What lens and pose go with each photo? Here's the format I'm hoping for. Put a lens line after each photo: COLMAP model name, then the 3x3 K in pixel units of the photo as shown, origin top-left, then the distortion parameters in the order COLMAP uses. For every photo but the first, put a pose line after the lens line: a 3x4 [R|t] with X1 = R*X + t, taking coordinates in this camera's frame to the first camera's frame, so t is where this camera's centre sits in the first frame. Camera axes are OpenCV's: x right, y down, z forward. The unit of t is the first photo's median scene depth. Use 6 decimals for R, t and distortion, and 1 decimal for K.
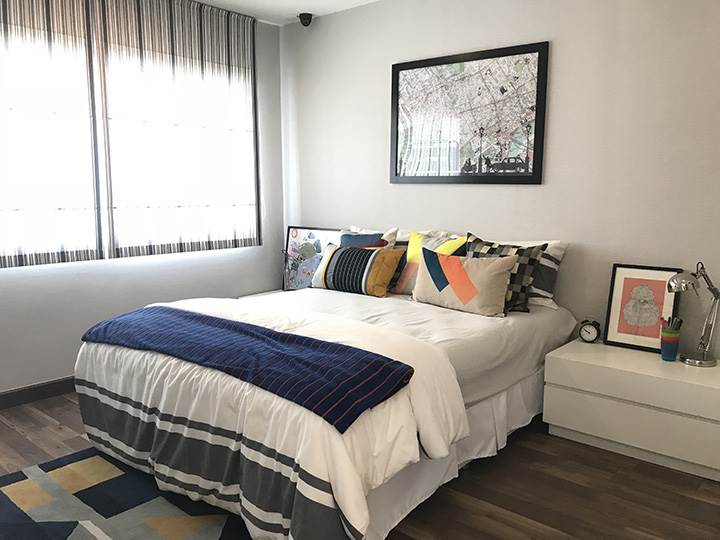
lens RADIAL K [[595.7, 0, 361.0], [0, 595.7, 269.4], [0, 0, 1]] dist [0.036068, -0.025193]
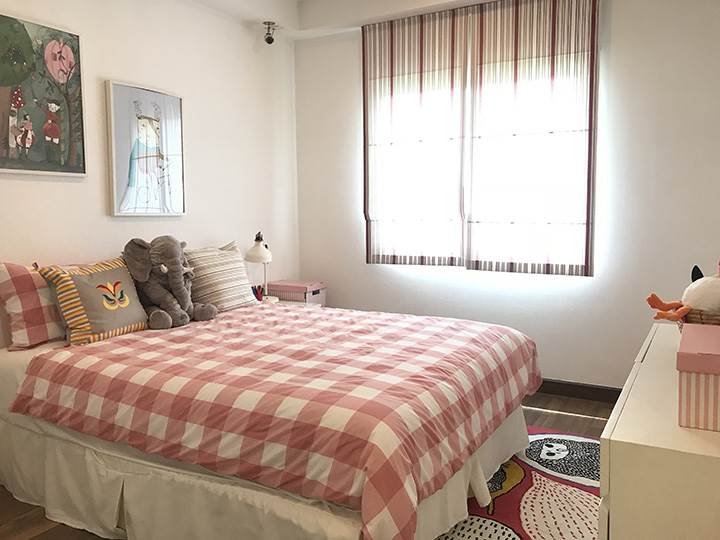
lens RADIAL K [[595.7, 0, 361.2], [0, 595.7, 270.0], [0, 0, 1]] dist [0.036068, -0.025193]
pose [[0.187449, 0.105087, -0.976637, 0.551833], [-0.131588, 0.987985, 0.081052, -0.074976], [0.973420, 0.113321, 0.199025, 0.579057]]
